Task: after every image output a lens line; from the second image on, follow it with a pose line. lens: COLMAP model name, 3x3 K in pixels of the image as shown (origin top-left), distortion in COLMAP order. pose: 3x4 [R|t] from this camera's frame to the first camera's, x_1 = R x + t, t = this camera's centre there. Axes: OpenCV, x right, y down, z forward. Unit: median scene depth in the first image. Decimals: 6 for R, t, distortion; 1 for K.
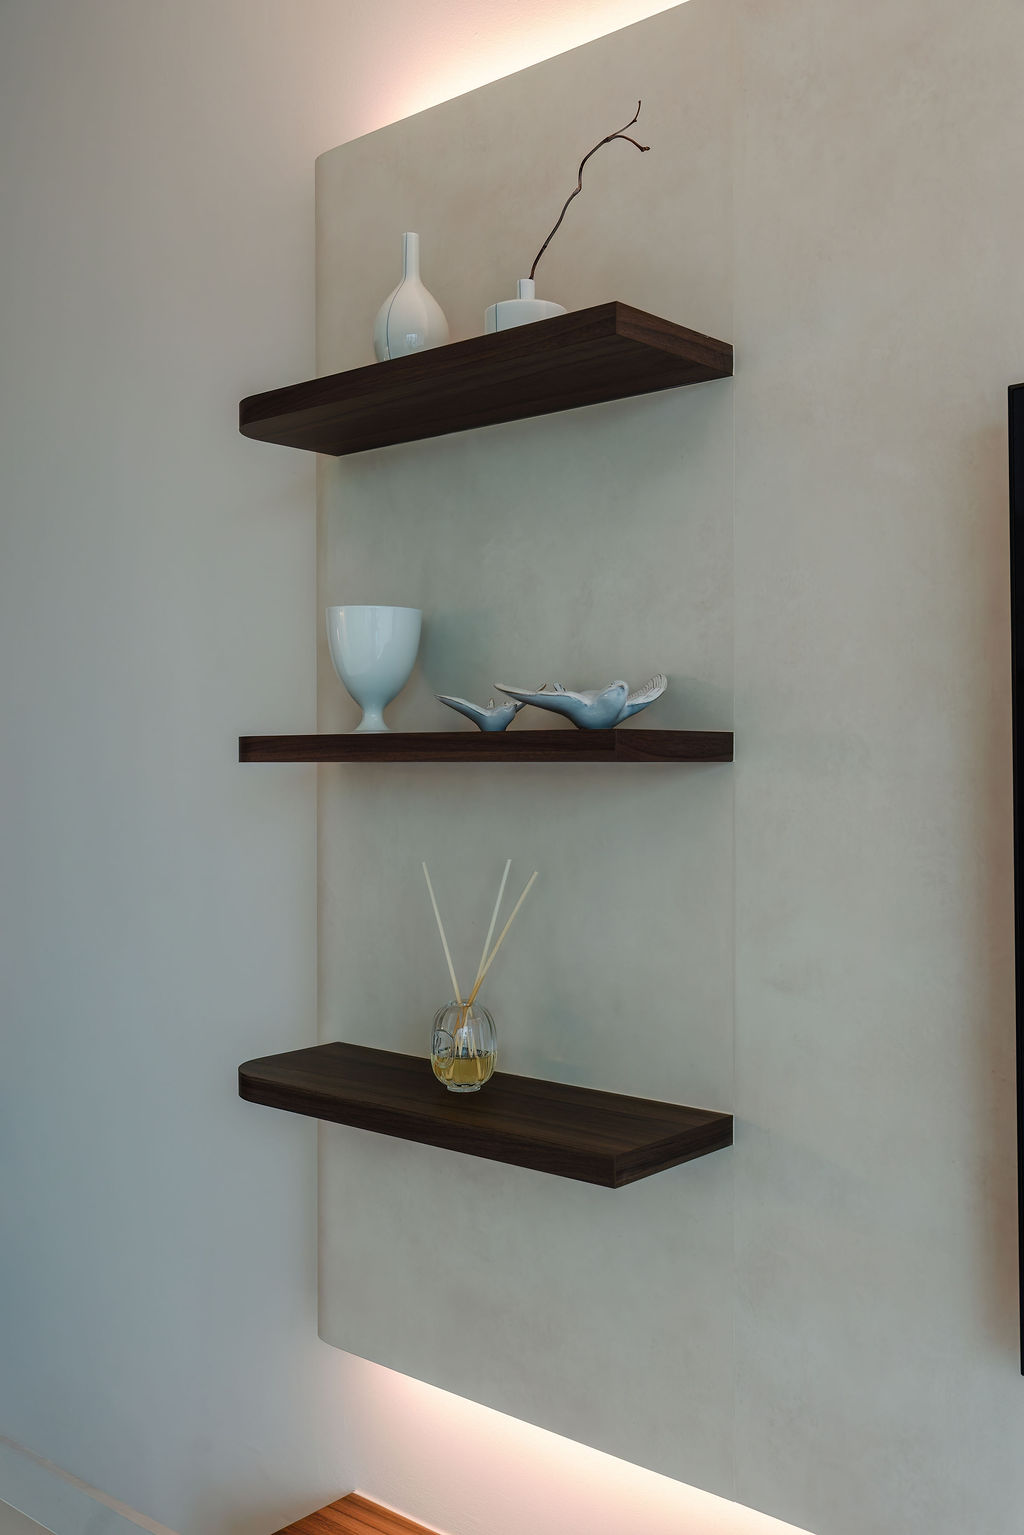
lens RADIAL K [[1502.9, 0, 512.0], [0, 1502.9, 767.5], [0, 0, 1]] dist [0.001212, 0.006419]
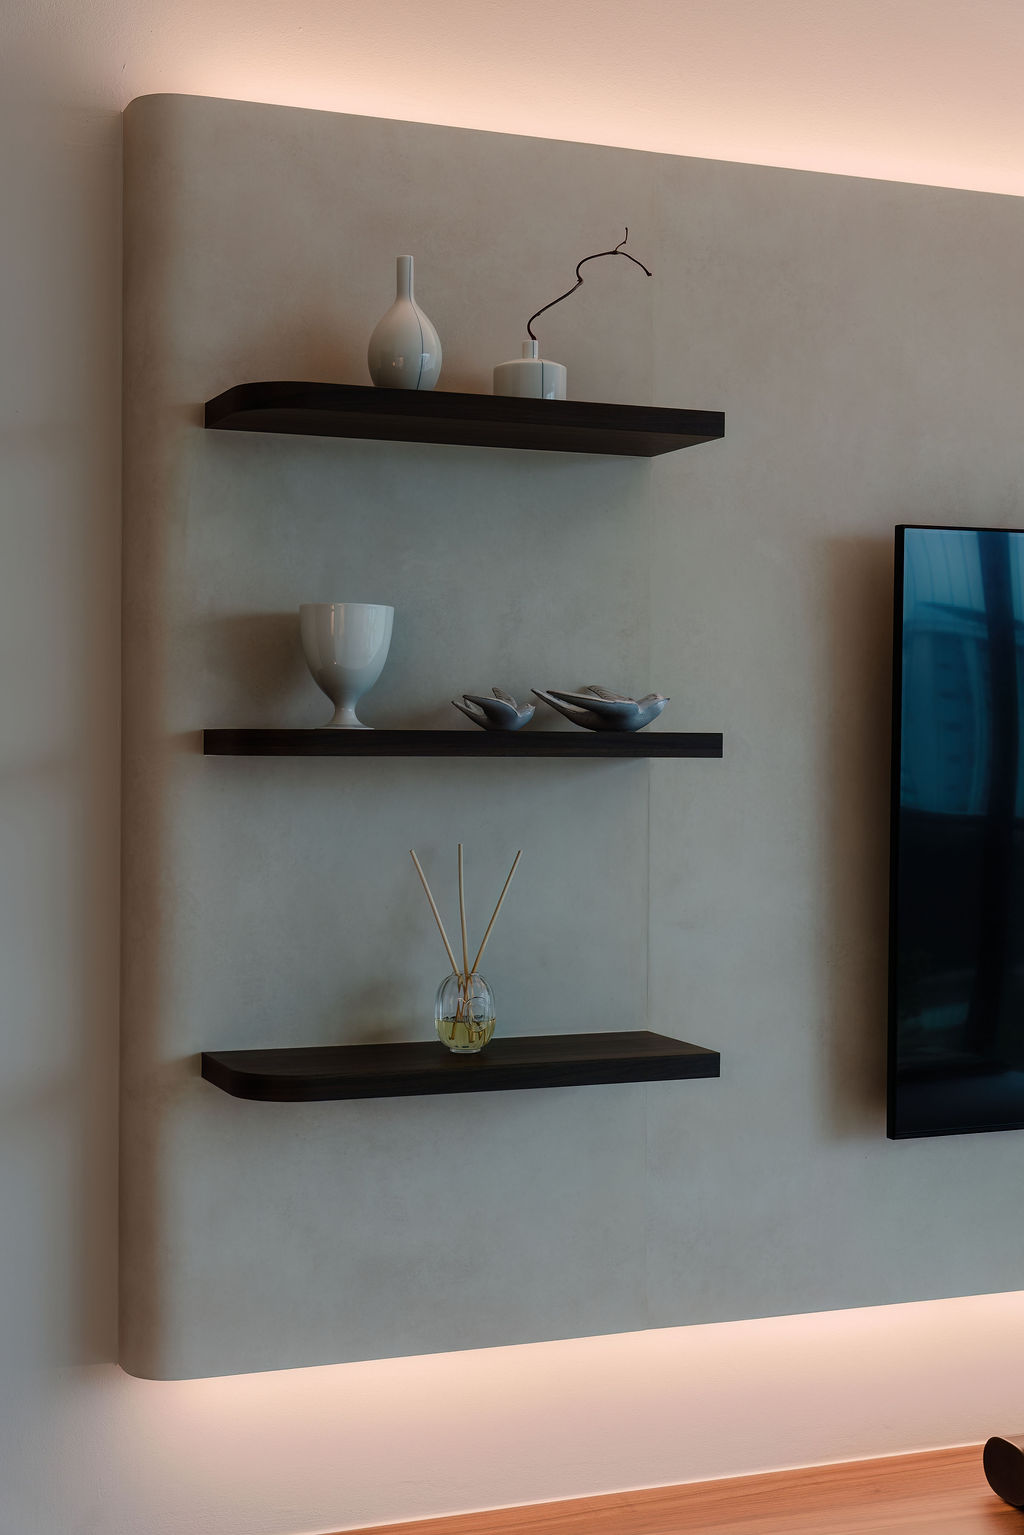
lens RADIAL K [[2003.9, 0, 512.0], [0, 2003.9, 767.5], [0, 0, 1]] dist [-0.009390, -0.020405]
pose [[0.449071, -0.004386, 0.893485, -1.360712], [-0.003618, 0.999971, 0.006727, -0.005441], [-0.893489, -0.006254, 0.449042, 0.315091]]
